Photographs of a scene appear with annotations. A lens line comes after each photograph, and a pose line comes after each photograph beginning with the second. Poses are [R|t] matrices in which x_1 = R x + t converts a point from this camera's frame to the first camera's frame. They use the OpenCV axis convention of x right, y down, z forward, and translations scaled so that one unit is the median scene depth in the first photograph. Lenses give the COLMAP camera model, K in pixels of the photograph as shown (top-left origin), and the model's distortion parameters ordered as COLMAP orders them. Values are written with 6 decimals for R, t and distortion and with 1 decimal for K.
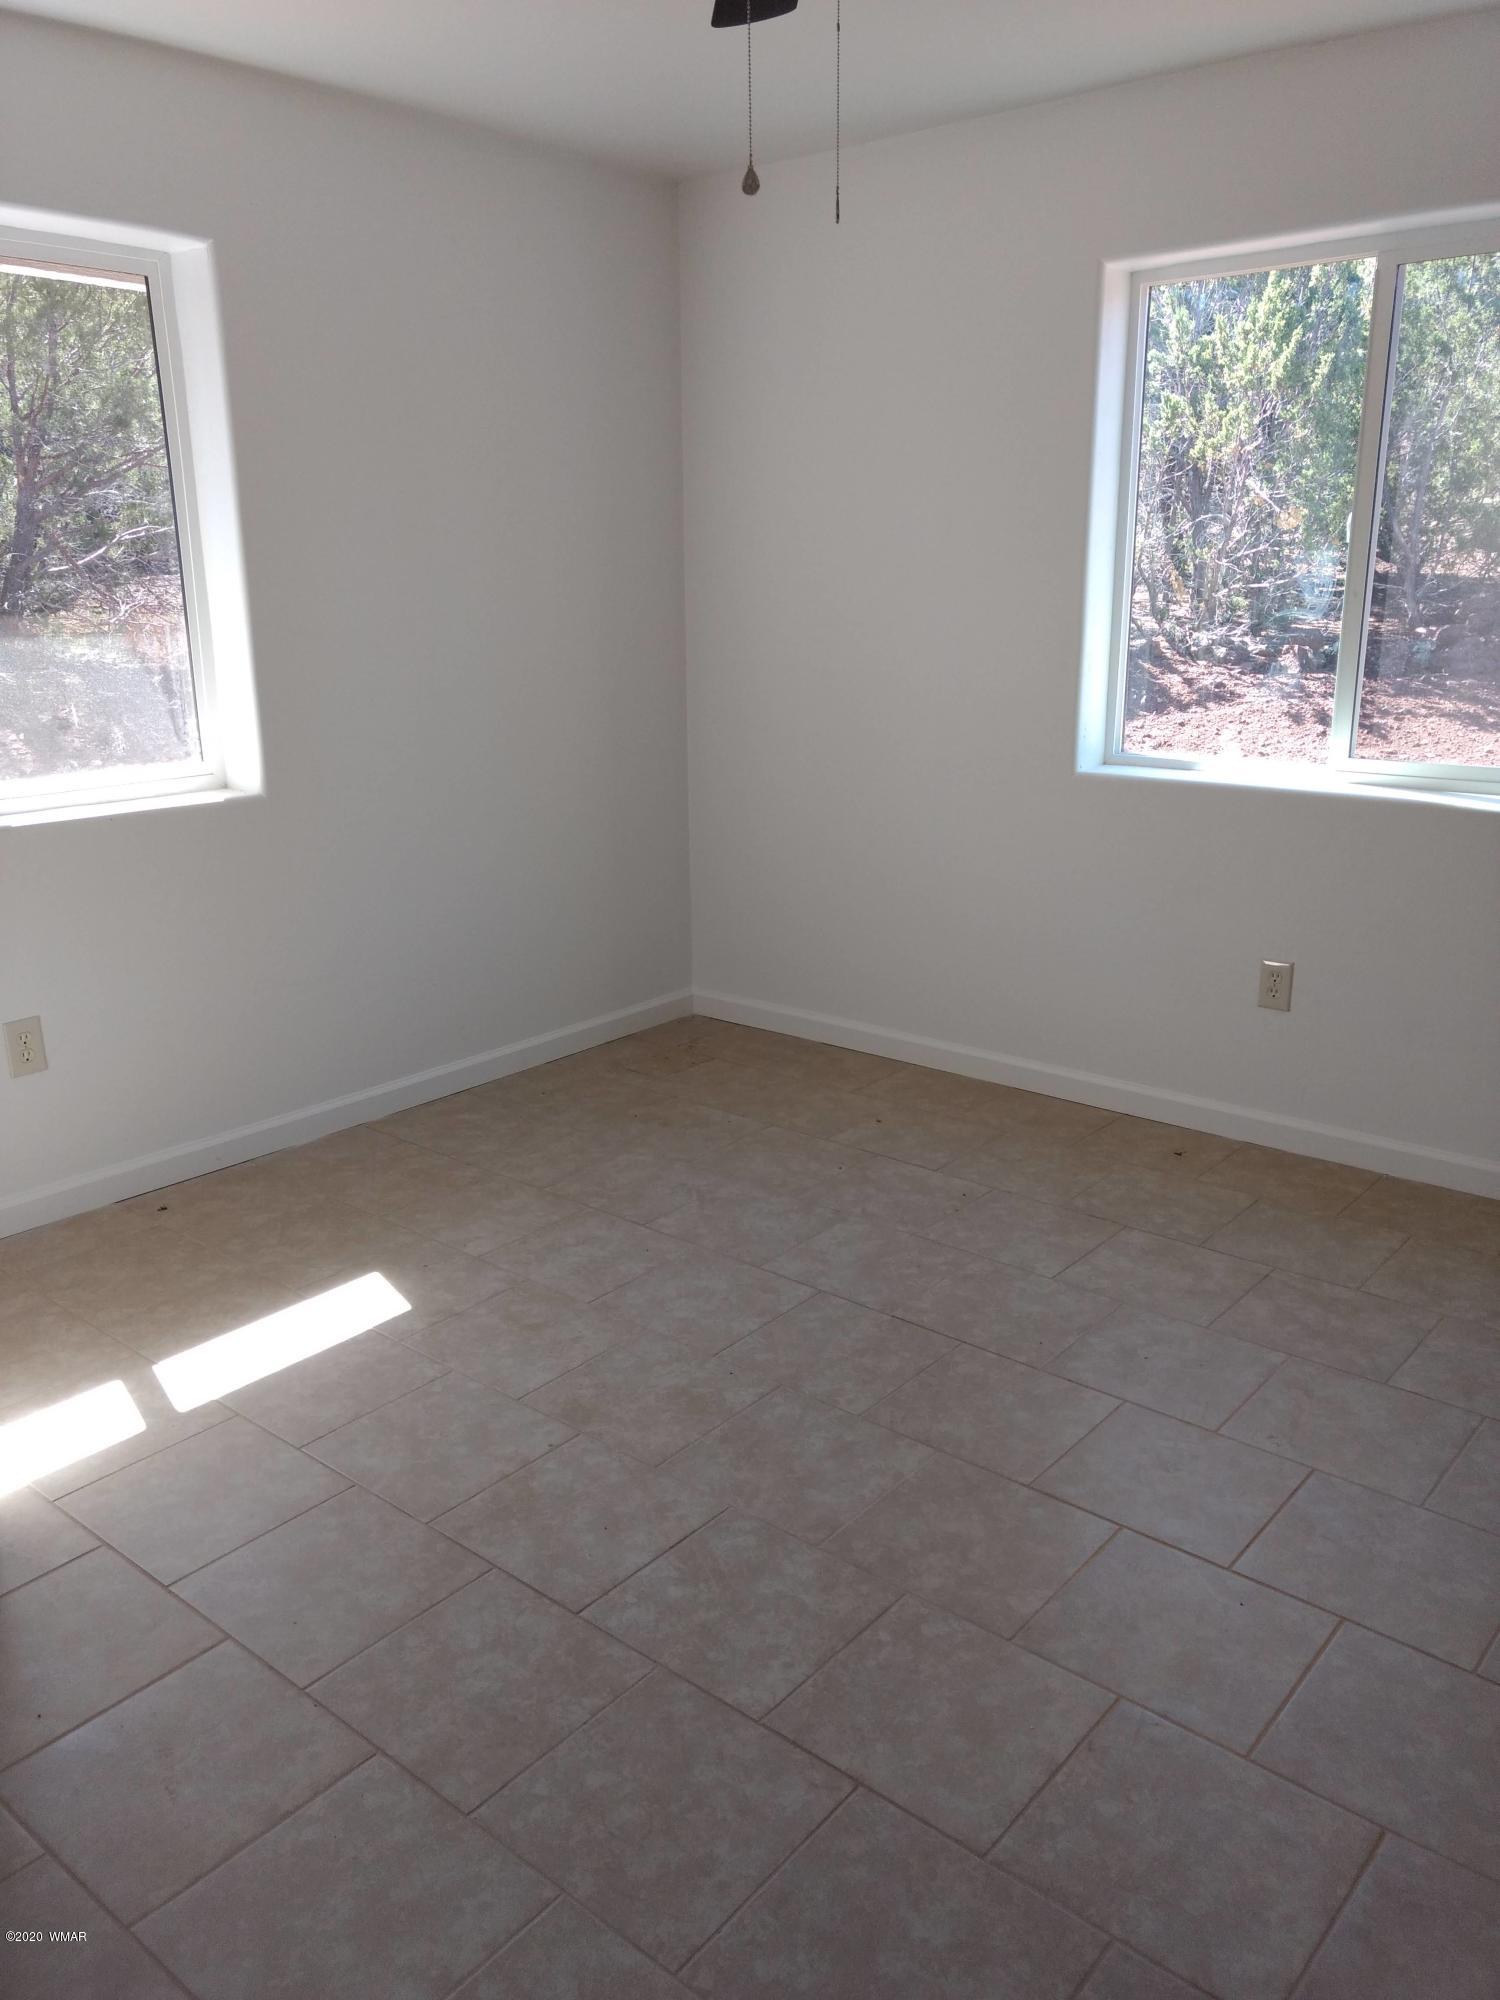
lens RADIAL K [[1540.8, 0, 753.8], [0, 1540.8, 995.6], [0, 0, 1]] dist [0.051208, -0.055523]
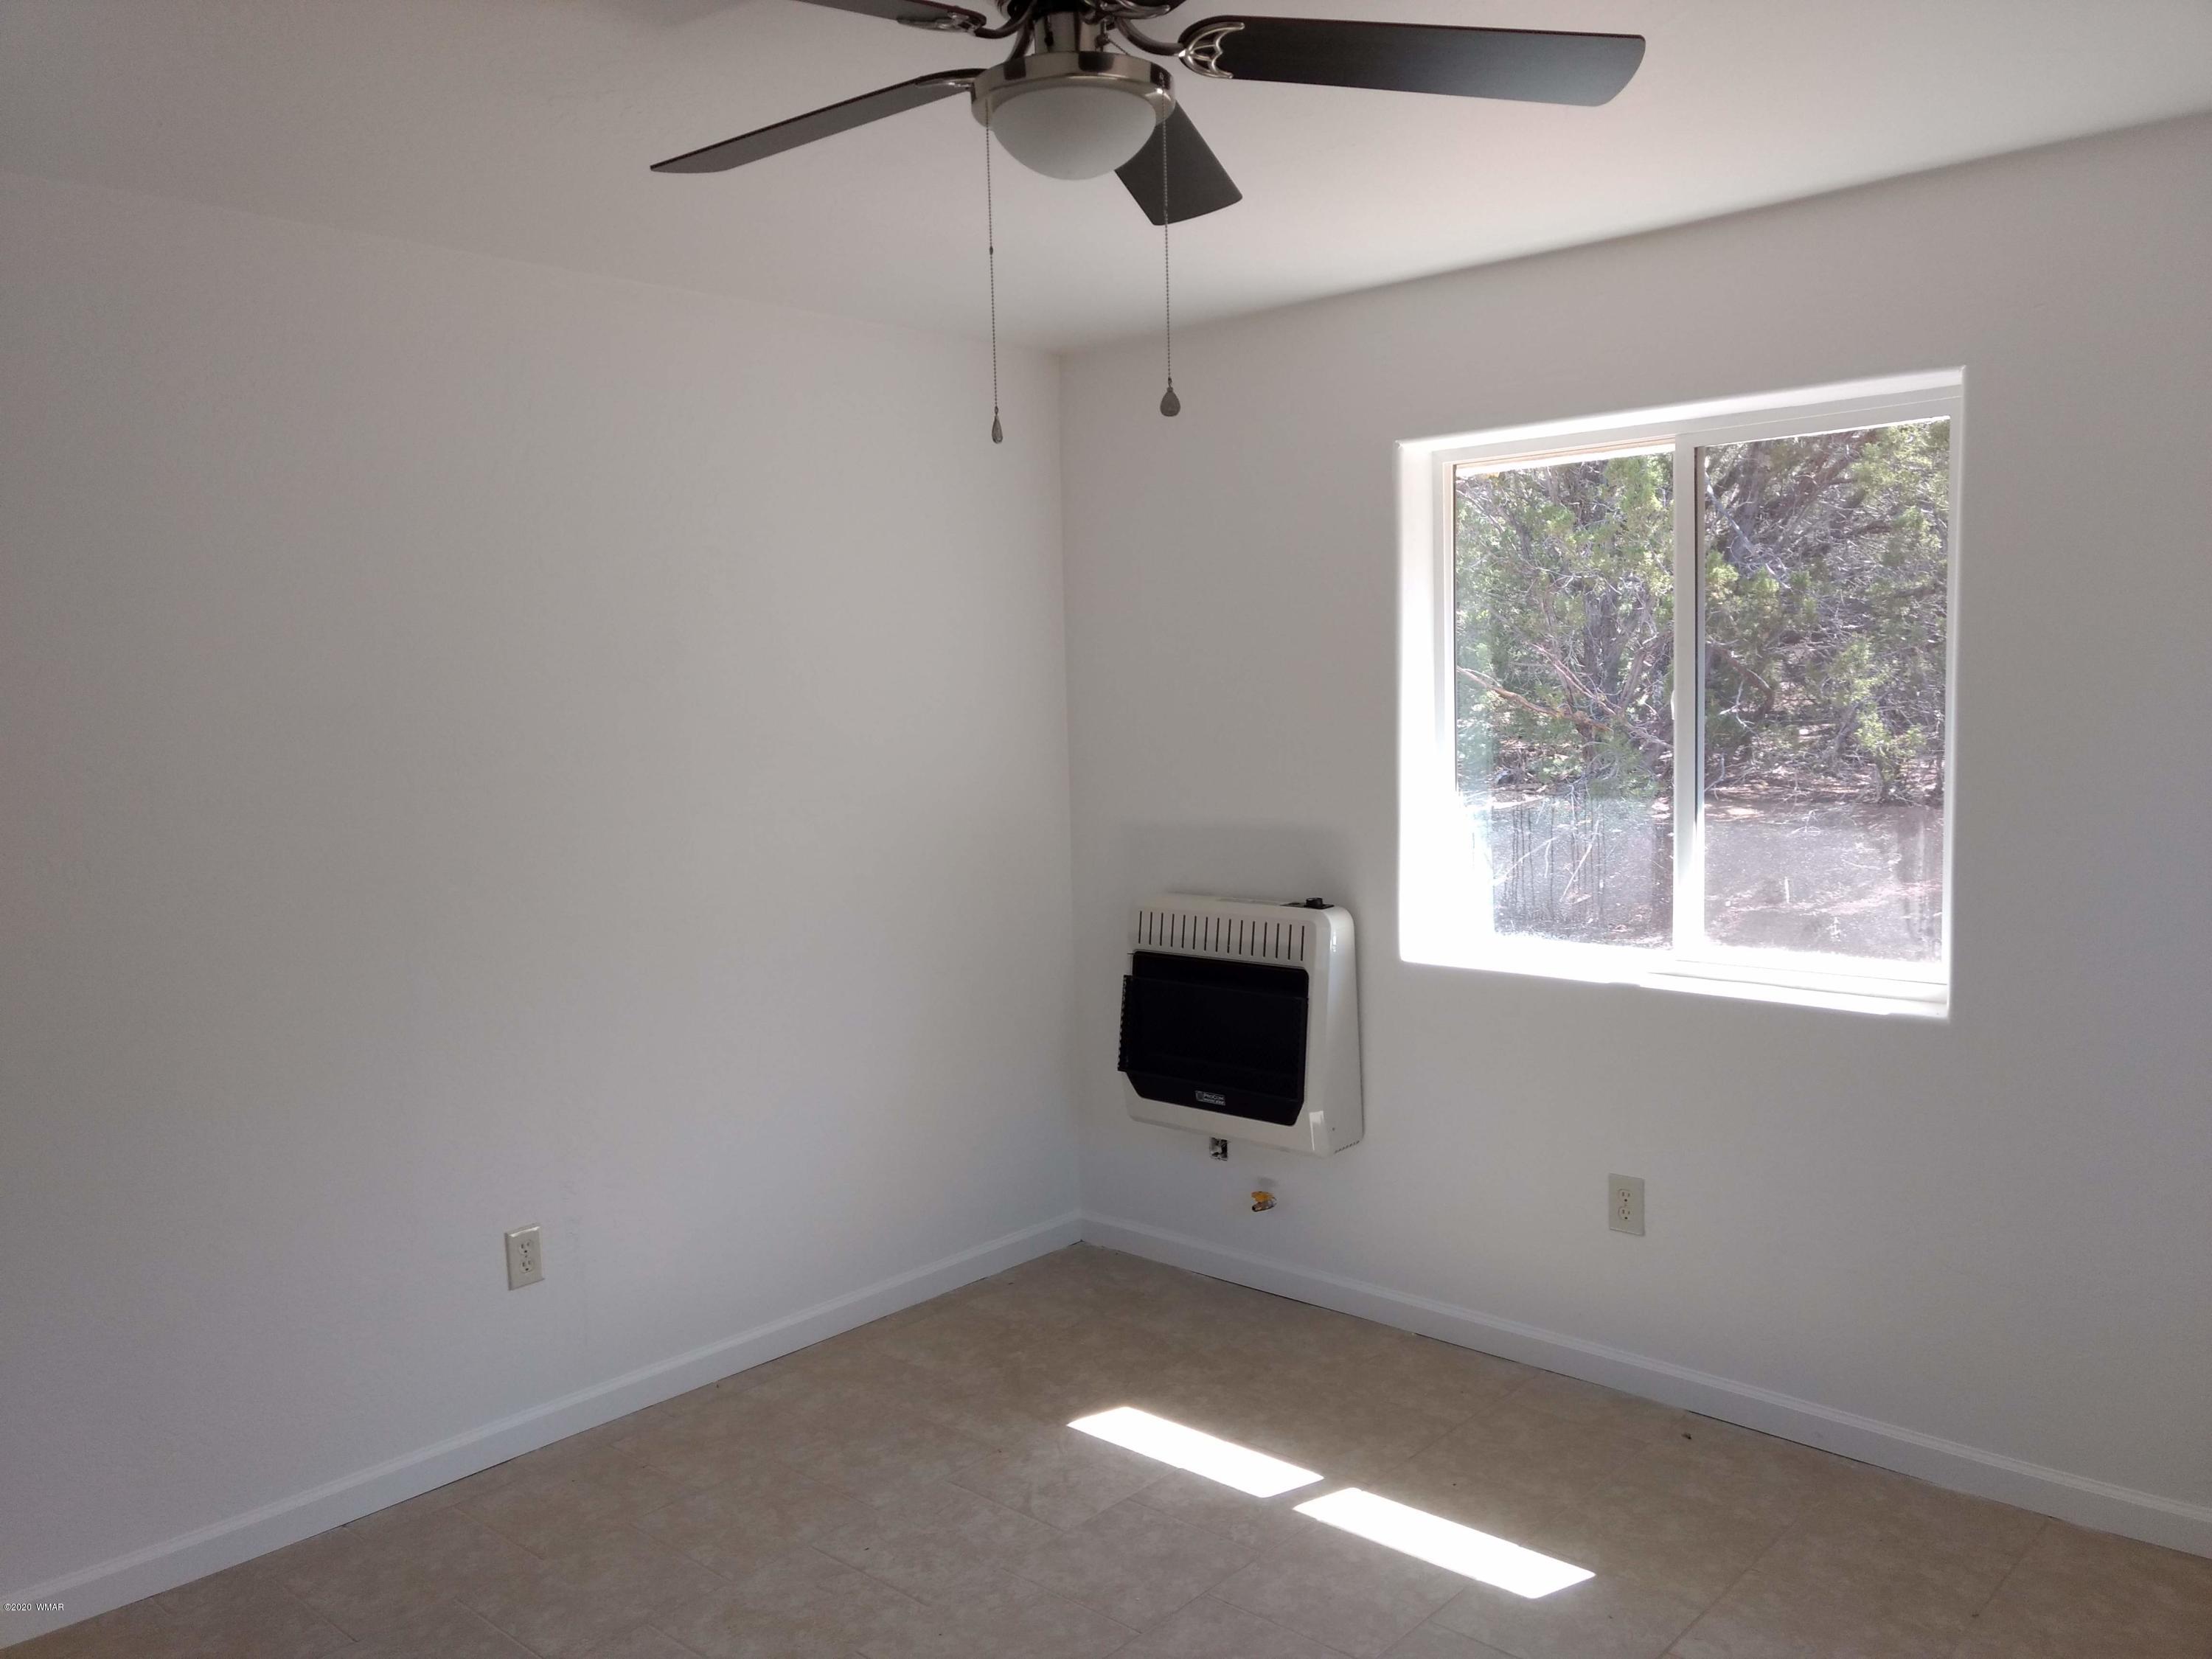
lens RADIAL K [[1704.2, 0, 1106.0], [0, 1704.2, 829.5], [0, 0, 1]] dist [0.051208, -0.055523]
pose [[-0.074017, 0.084527, -0.993668, 0.603006], [-0.242325, 0.965013, 0.100140, -0.219867], [0.967367, 0.248203, -0.050945, 0.648265]]
